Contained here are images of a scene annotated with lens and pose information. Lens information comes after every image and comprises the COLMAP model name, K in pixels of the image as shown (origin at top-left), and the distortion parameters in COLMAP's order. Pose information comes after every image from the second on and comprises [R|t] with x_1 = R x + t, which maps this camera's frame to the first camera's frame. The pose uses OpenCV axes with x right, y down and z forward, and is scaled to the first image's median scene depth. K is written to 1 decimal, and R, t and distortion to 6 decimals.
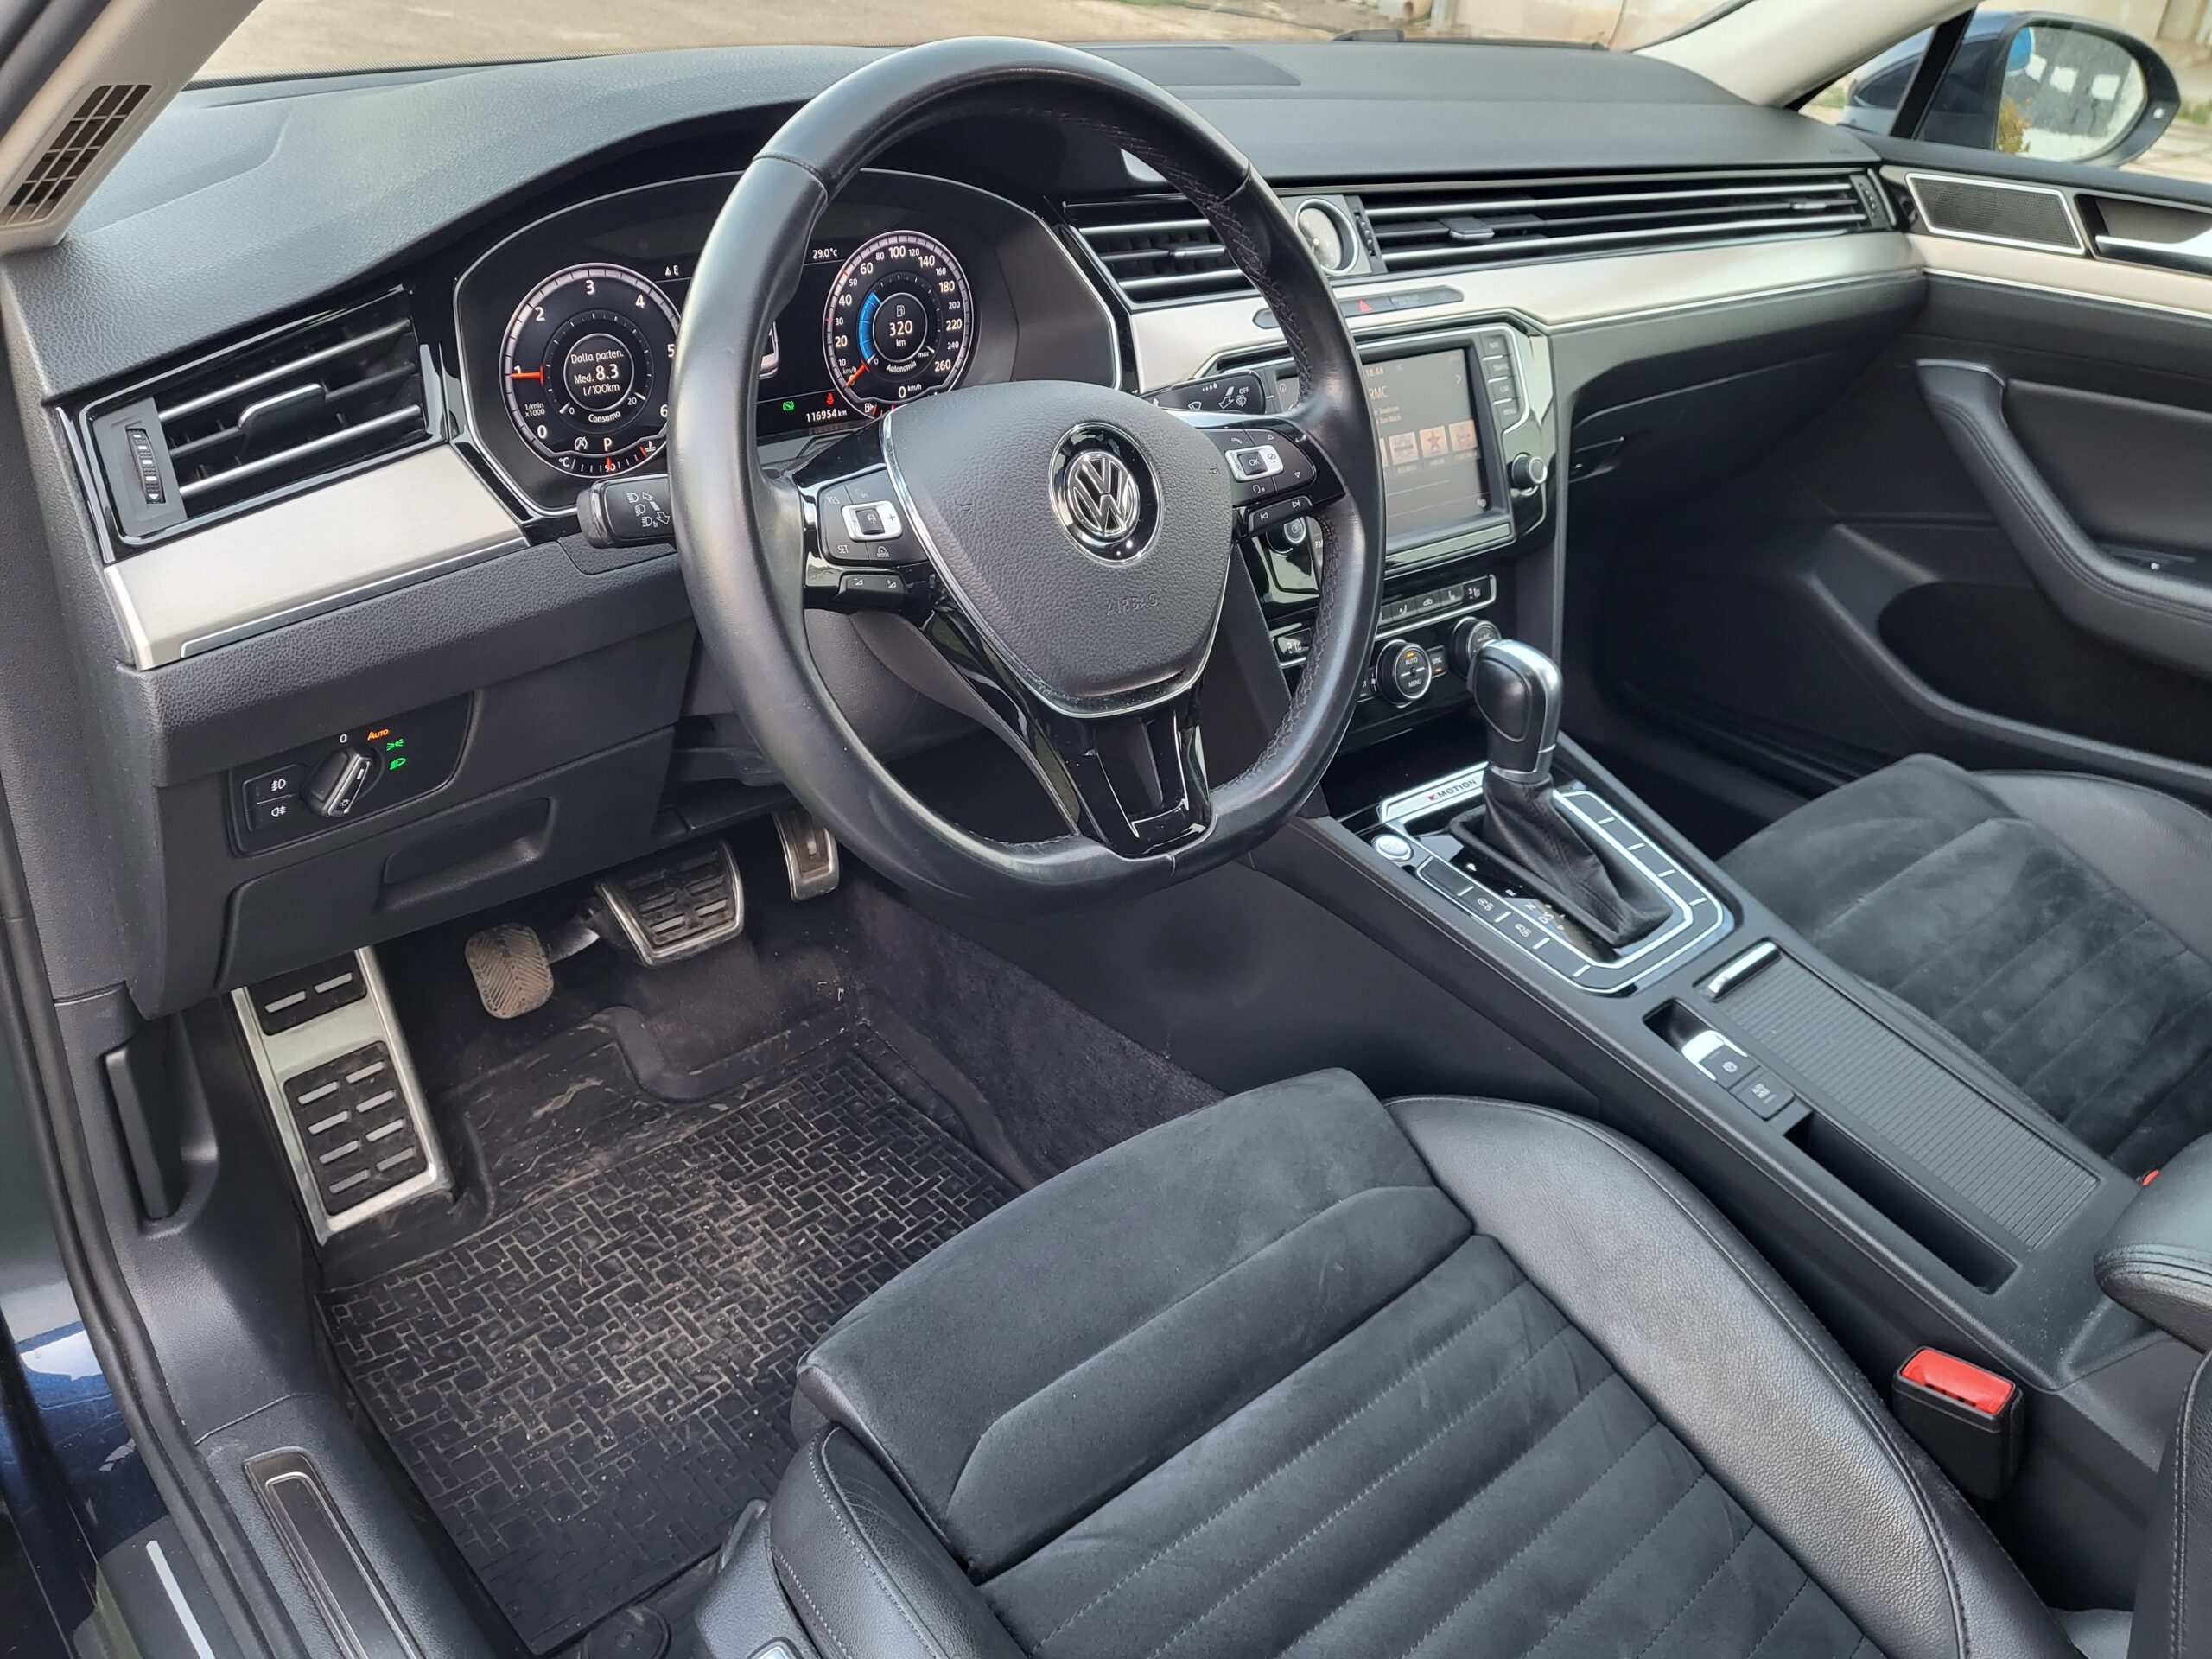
lens RADIAL K [[1626.7, 0, 1108.2], [0, 1626.7, 865.4], [0, 0, 1]] dist [-0.012851, -0.001482]
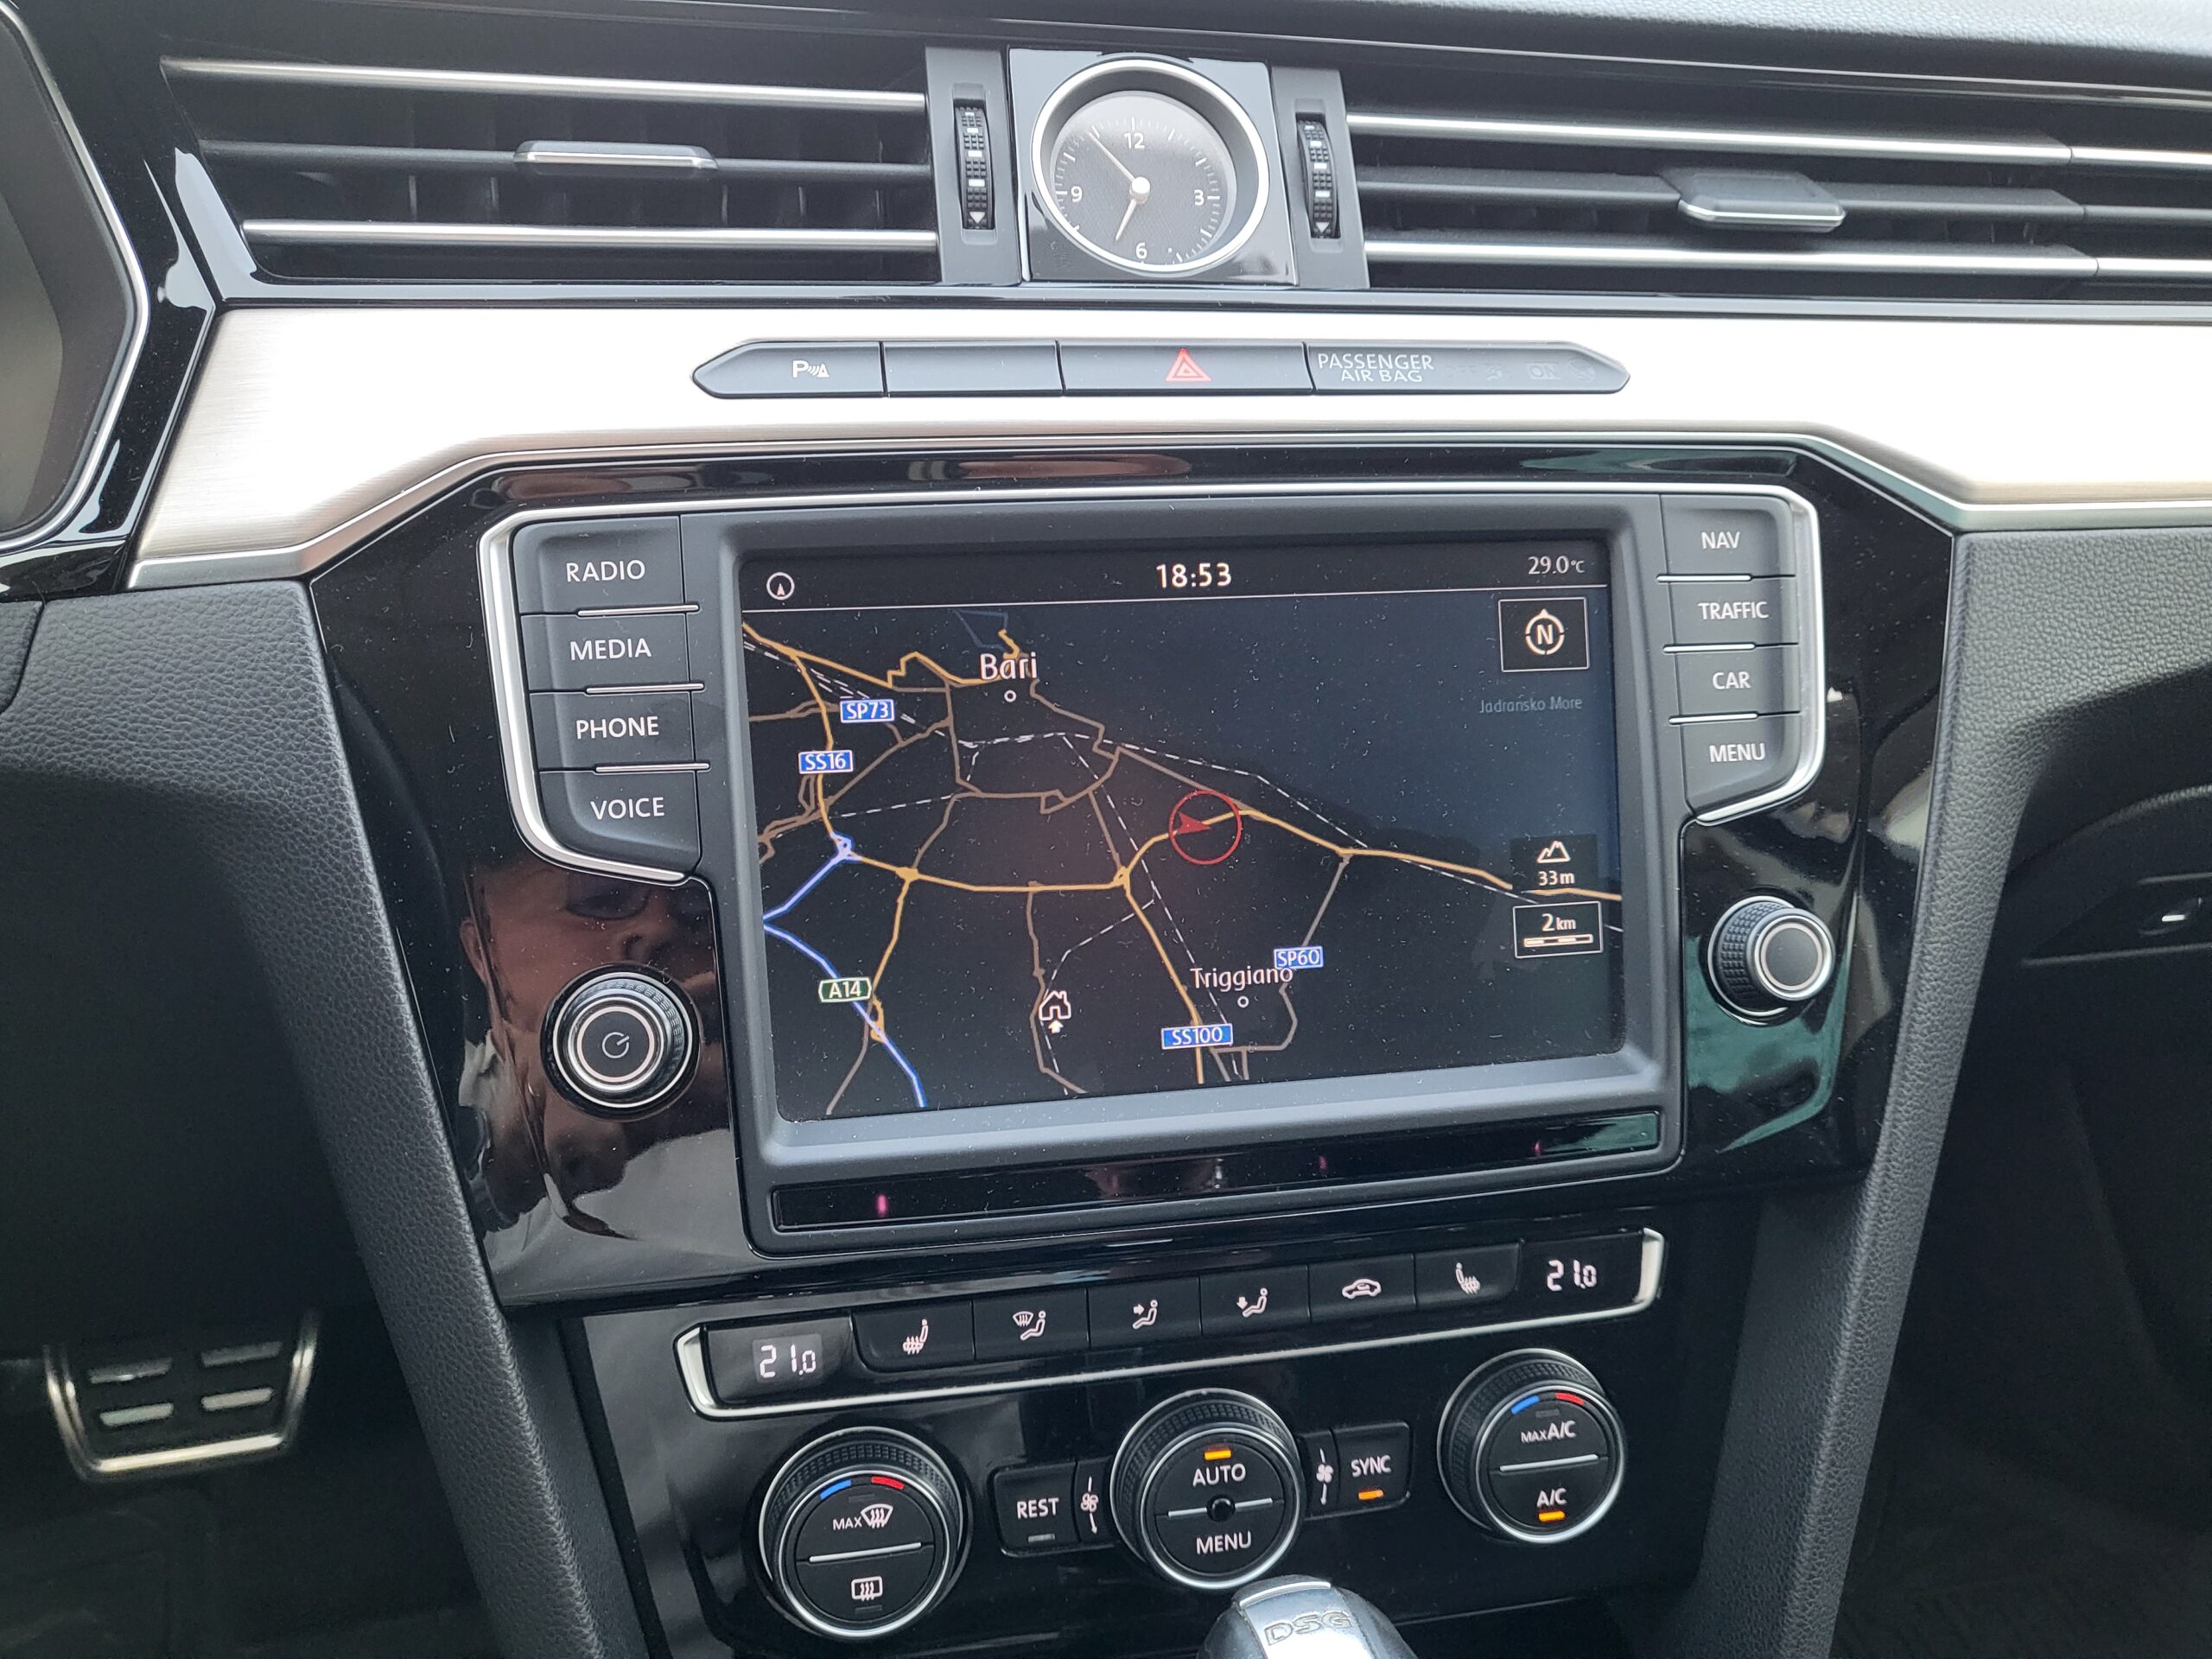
lens RADIAL K [[1639.4, 0, 1108.0], [0, 1639.4, 868.6], [0, 0, 1]] dist [-0.021661, 0.070387]
pose [[0.882571, 0.186689, -0.431526, 0.345891], [-0.227604, 0.972728, -0.044676, -0.267423], [0.411417, 0.137647, 0.900993, 0.828751]]
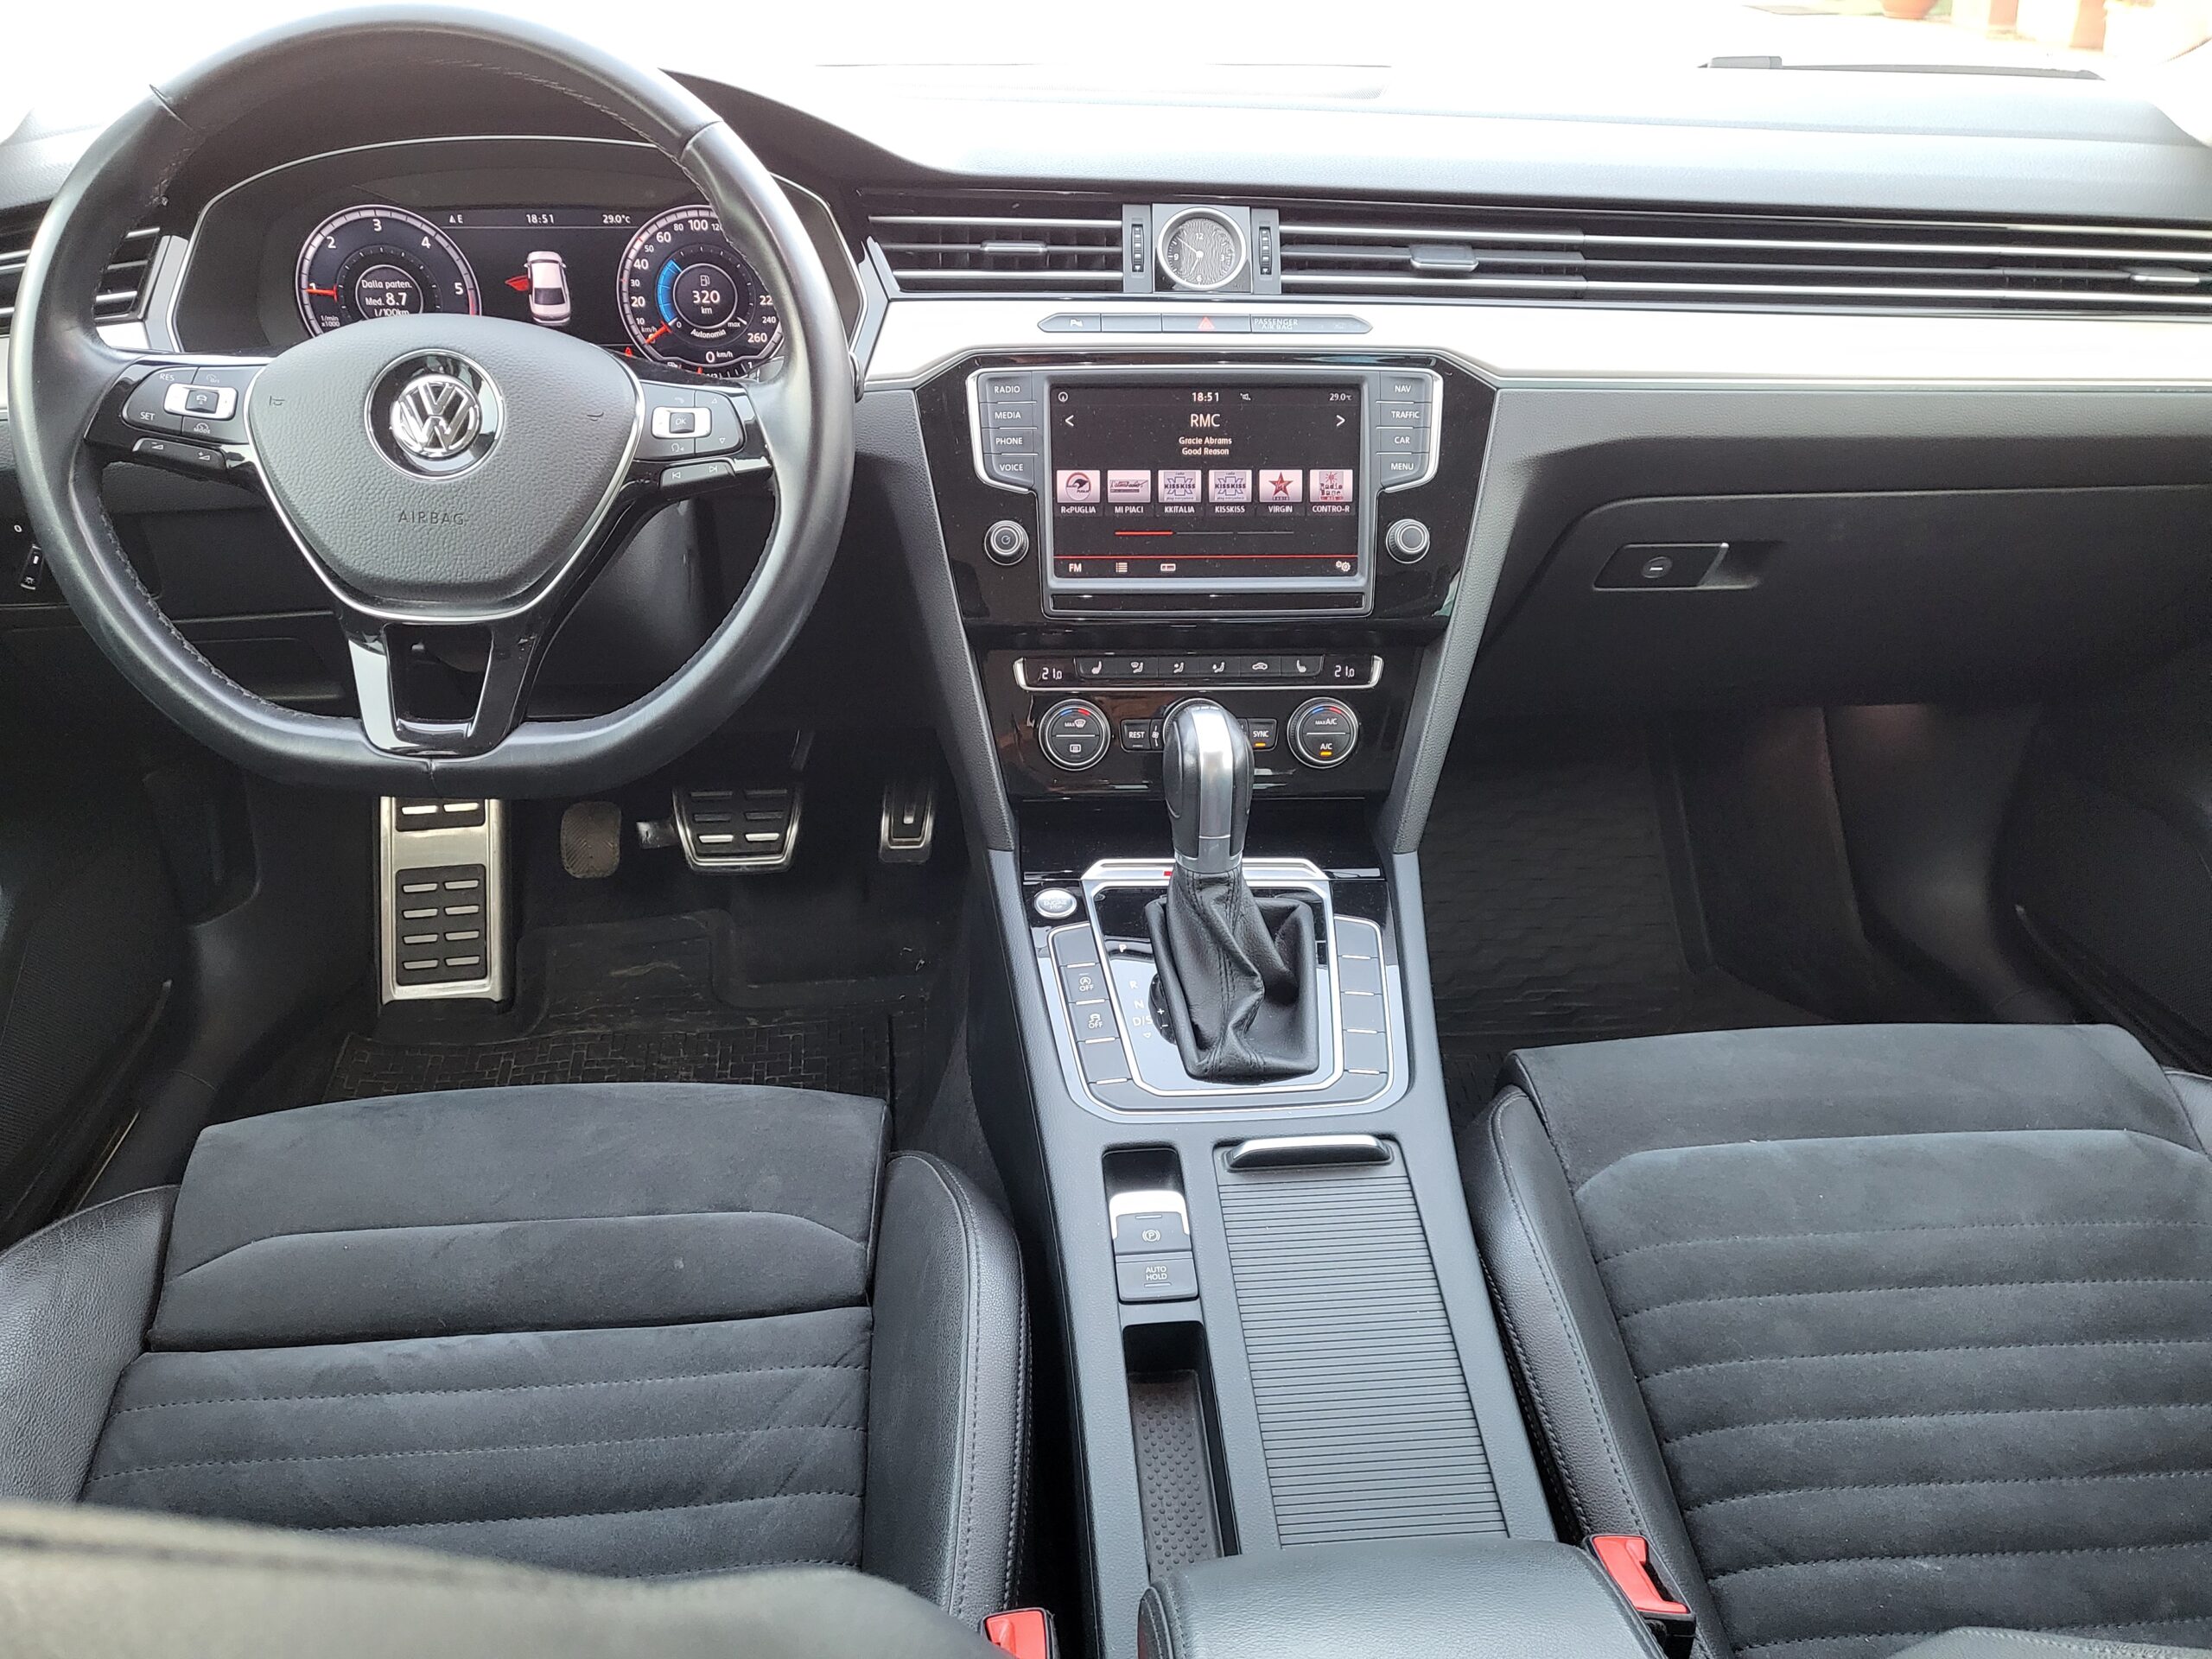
lens RADIAL K [[1639.4, 0, 1108.0], [0, 1639.4, 868.6], [0, 0, 1]] dist [-0.021661, 0.070387]
pose [[0.806985, 0.250732, -0.534704, 0.781291], [-0.278628, 0.959942, 0.029624, -0.074465], [0.520713, 0.125078, 0.844520, 0.274304]]
